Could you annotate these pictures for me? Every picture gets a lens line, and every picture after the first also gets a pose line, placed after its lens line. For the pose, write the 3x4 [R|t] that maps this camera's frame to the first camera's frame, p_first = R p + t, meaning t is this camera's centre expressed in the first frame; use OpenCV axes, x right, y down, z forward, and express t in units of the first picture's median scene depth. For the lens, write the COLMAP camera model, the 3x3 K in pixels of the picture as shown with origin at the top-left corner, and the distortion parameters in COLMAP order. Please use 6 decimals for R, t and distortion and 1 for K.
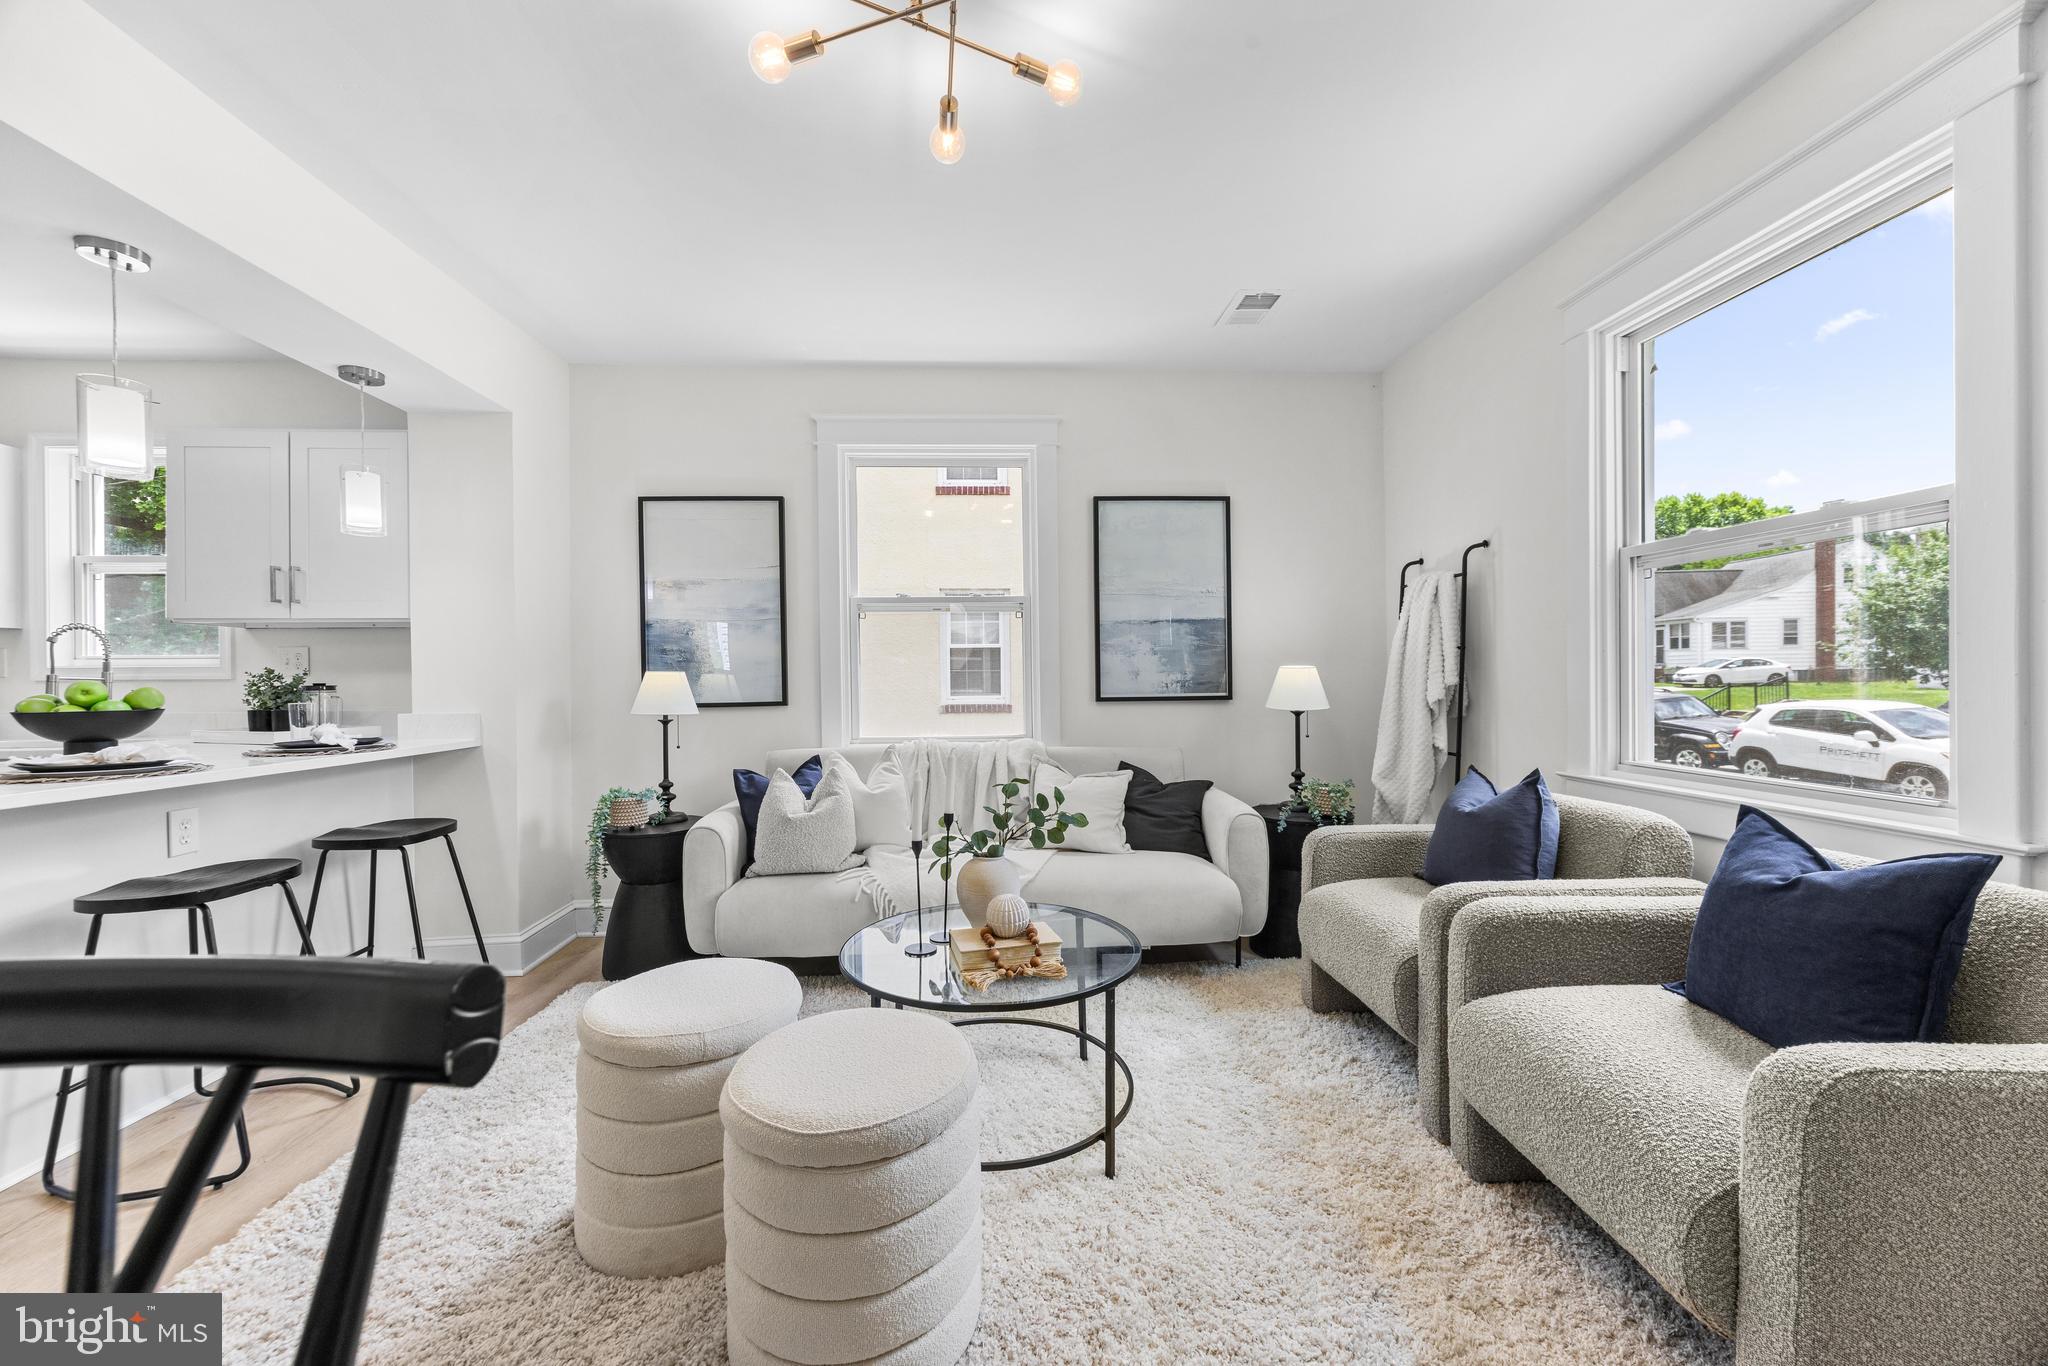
lens RADIAL K [[772.7, 0, 1021.1], [0, 772.7, 682.3], [0, 0, 1]] dist [-0.001588, -0.000313]
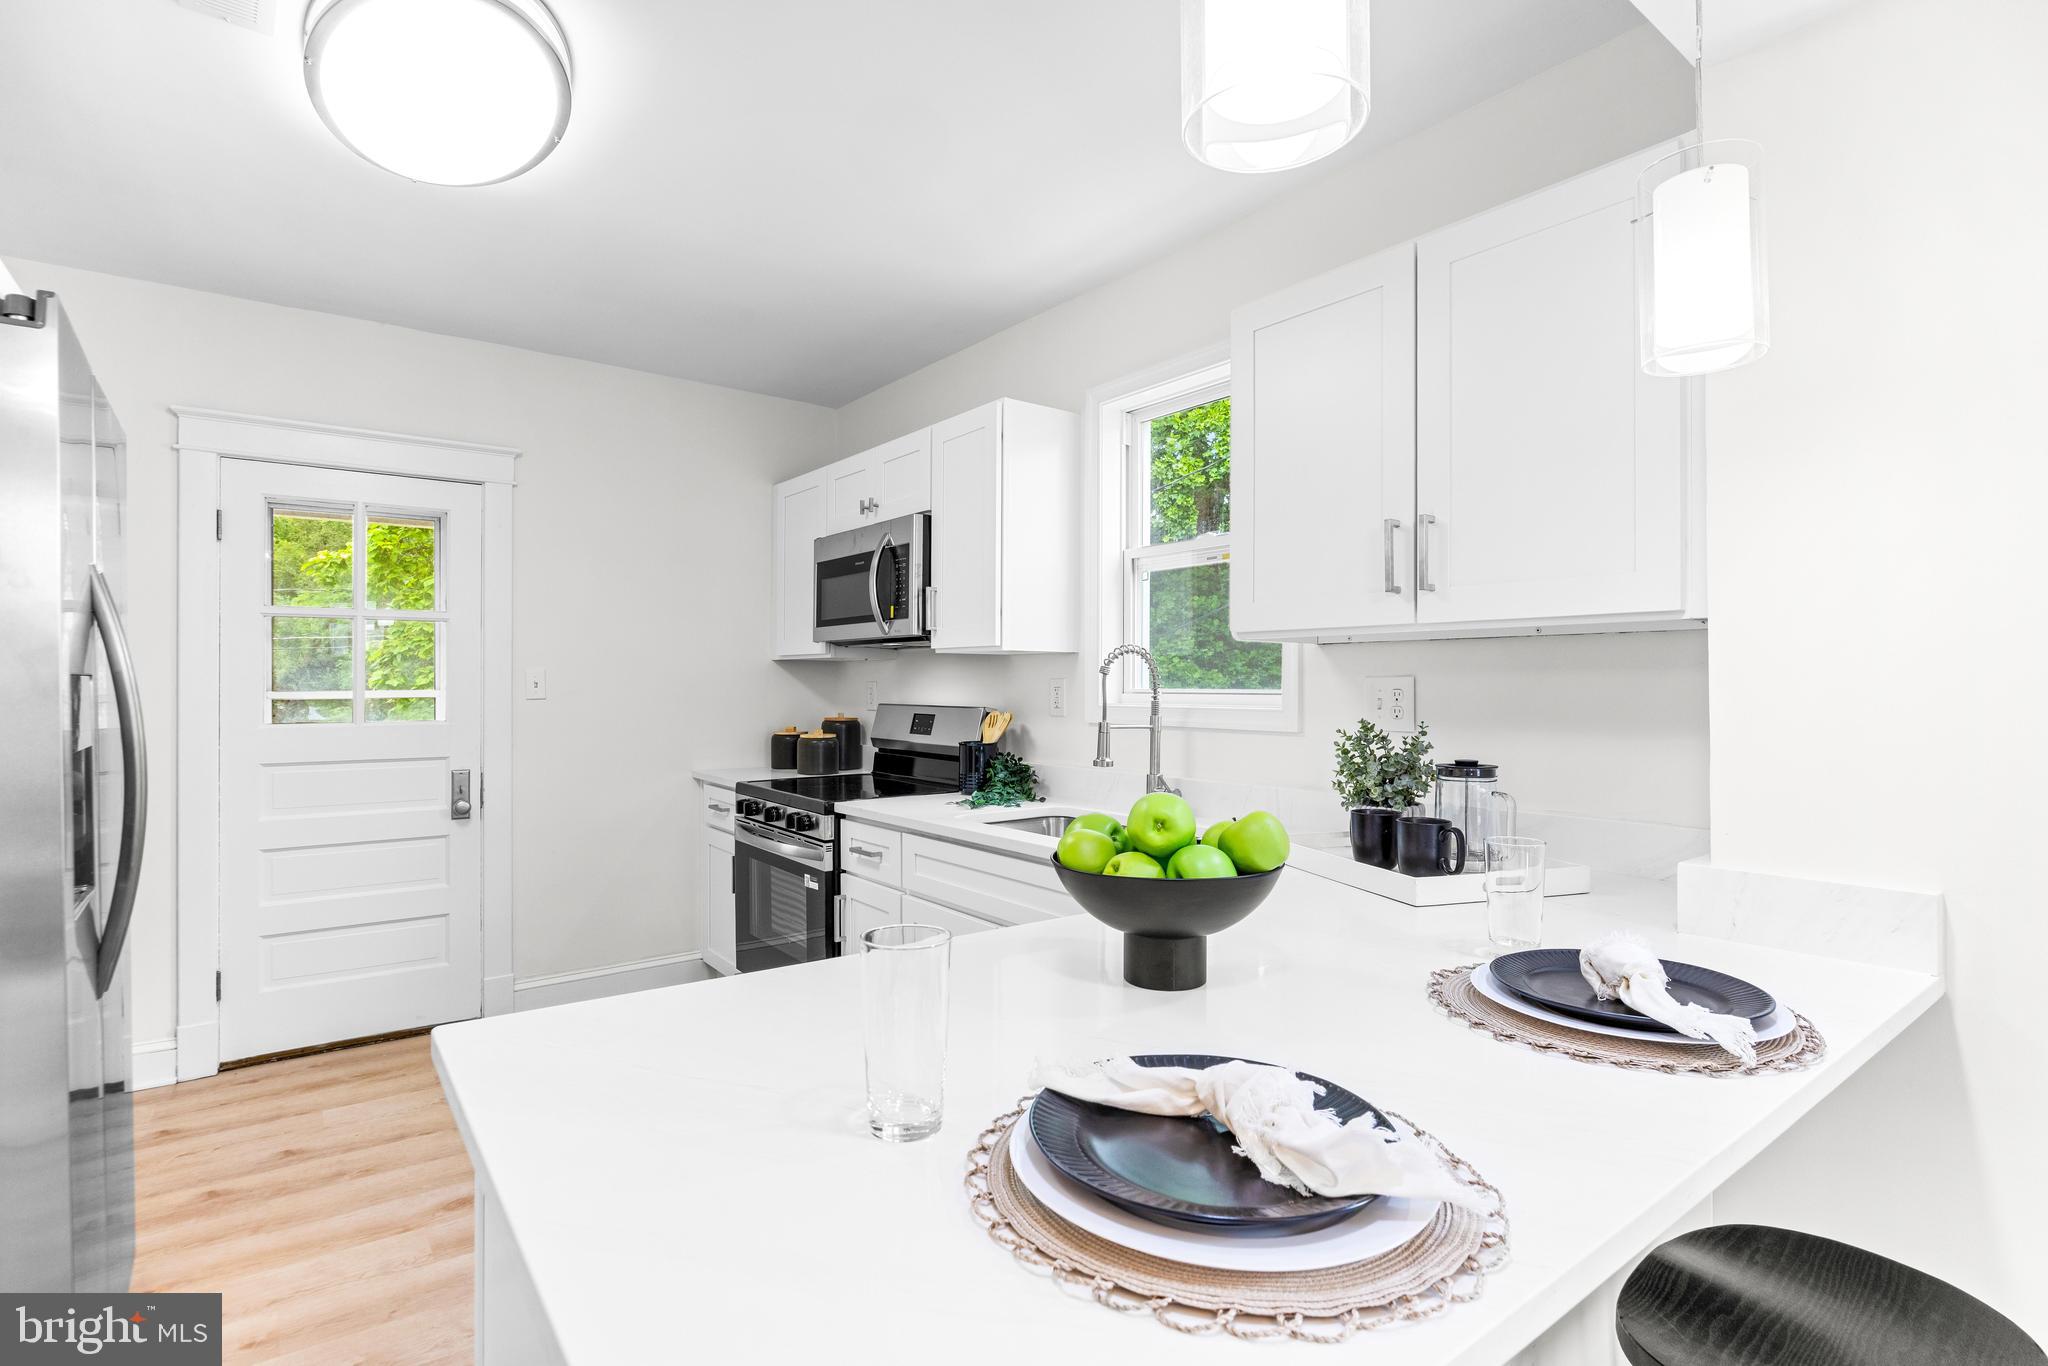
lens RADIAL K [[994.7, 0, 1012.9], [0, 994.7, 685.1], [0, 0, 1]] dist [-0.000212, -0.000055]
pose [[0.552852, 0.009649, -0.833223, -0.526054], [-0.010118, 0.999937, 0.004867, -0.041637], [0.833218, 0.005739, 0.552915, 0.412243]]
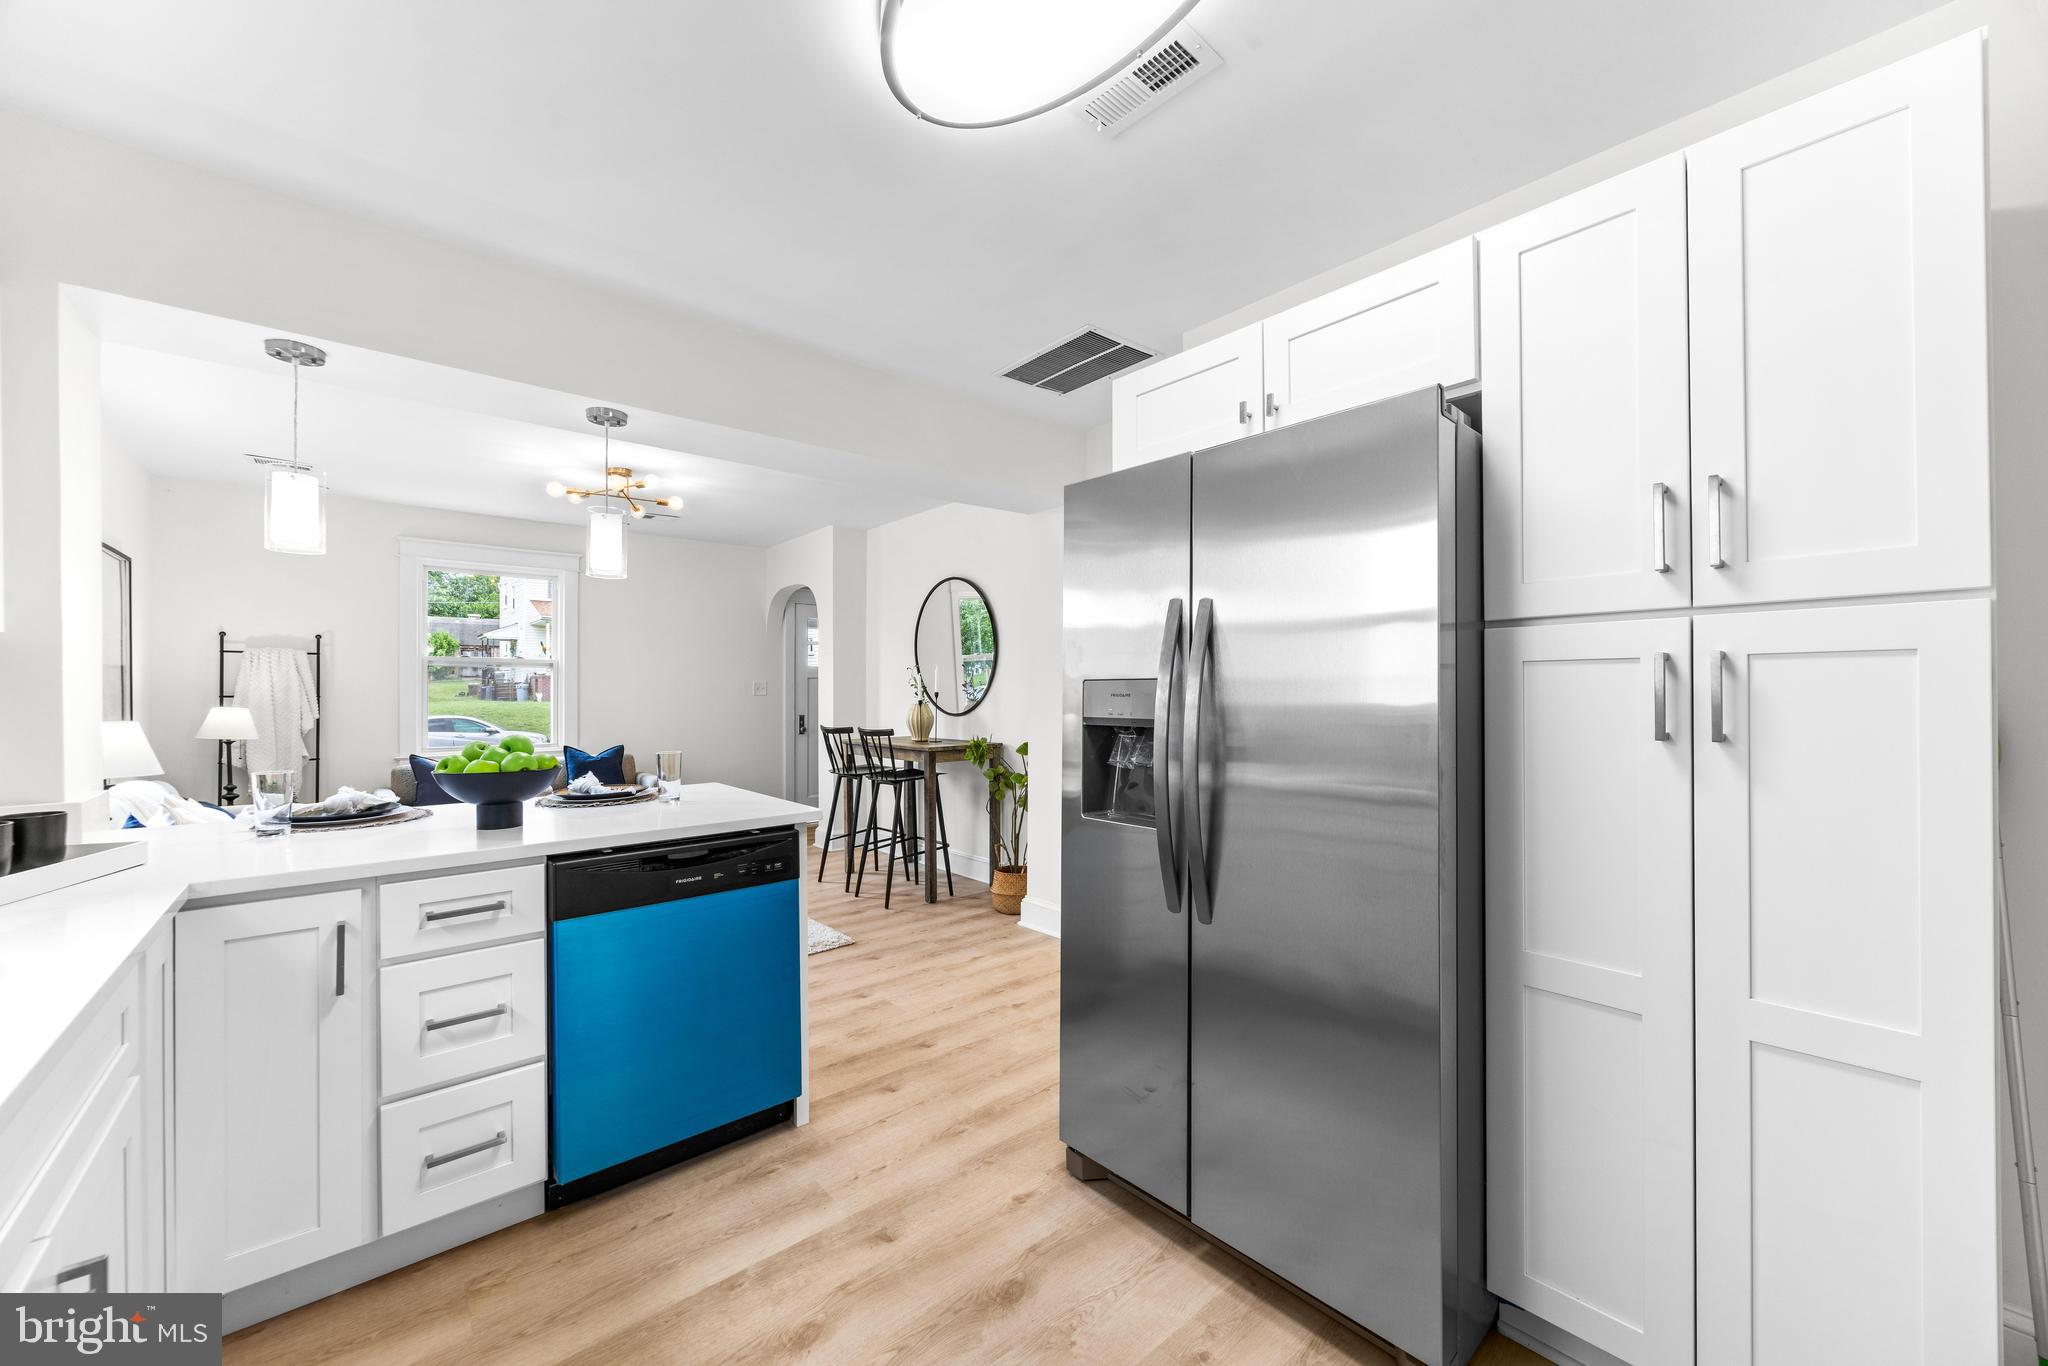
lens RADIAL K [[772.7, 0, 1013.1], [0, 772.7, 691.6], [0, 0, 1]] dist [-0.001588, -0.000313]
pose [[-0.602558, 0.009177, 0.798023, -1.547207], [0.011965, 0.999925, -0.002465, -0.030490], [-0.797986, 0.008063, -0.602622, 0.716922]]
